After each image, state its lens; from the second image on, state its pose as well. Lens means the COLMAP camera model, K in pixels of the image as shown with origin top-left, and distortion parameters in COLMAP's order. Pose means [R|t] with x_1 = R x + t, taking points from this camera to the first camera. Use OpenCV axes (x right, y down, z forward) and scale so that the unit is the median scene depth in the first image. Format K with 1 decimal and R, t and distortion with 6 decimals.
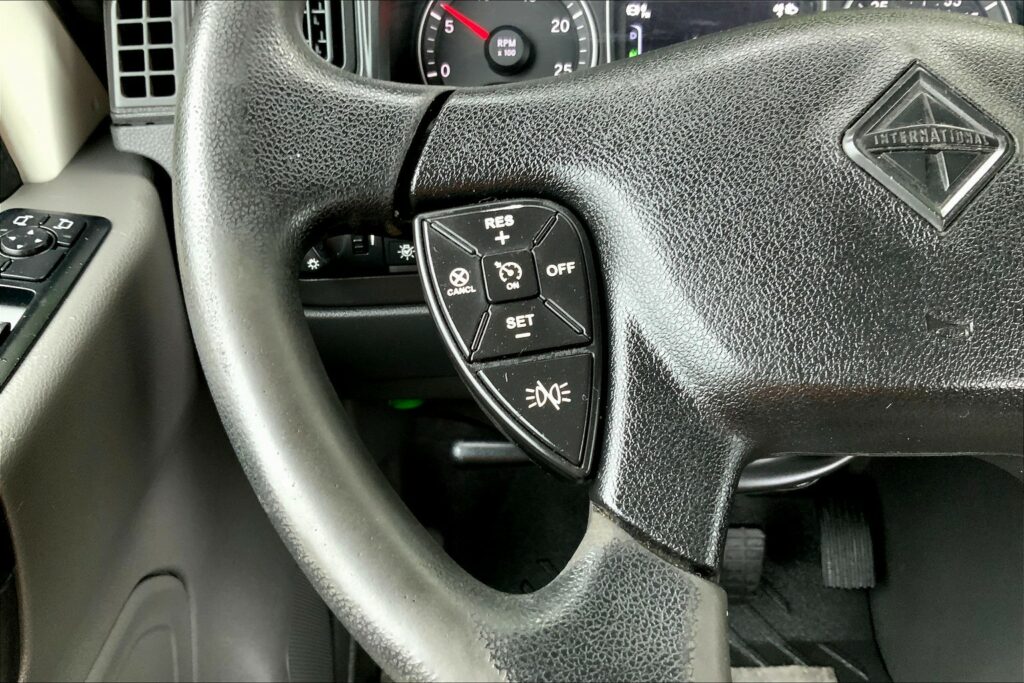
lens RADIAL K [[853.8, 0, 511.7], [0, 853.8, 347.3], [0, 0, 1]] dist [0.073261, -0.153701]
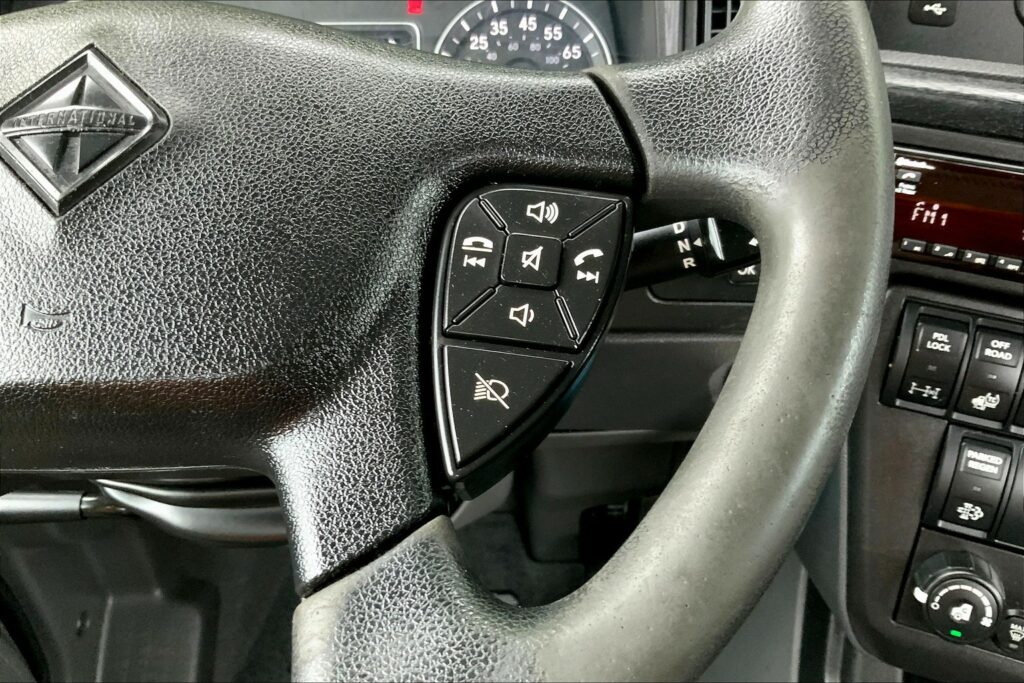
lens RADIAL K [[869.3, 0, 512.0], [0, 869.3, 341.5], [0, 0, 1]] dist [0.078462, -0.161576]
pose [[0.999529, -0.014957, 0.026805, 0.873287], [0.017593, 0.994735, -0.100961, 0.098689], [-0.025153, 0.101385, 0.994529, 0.059161]]
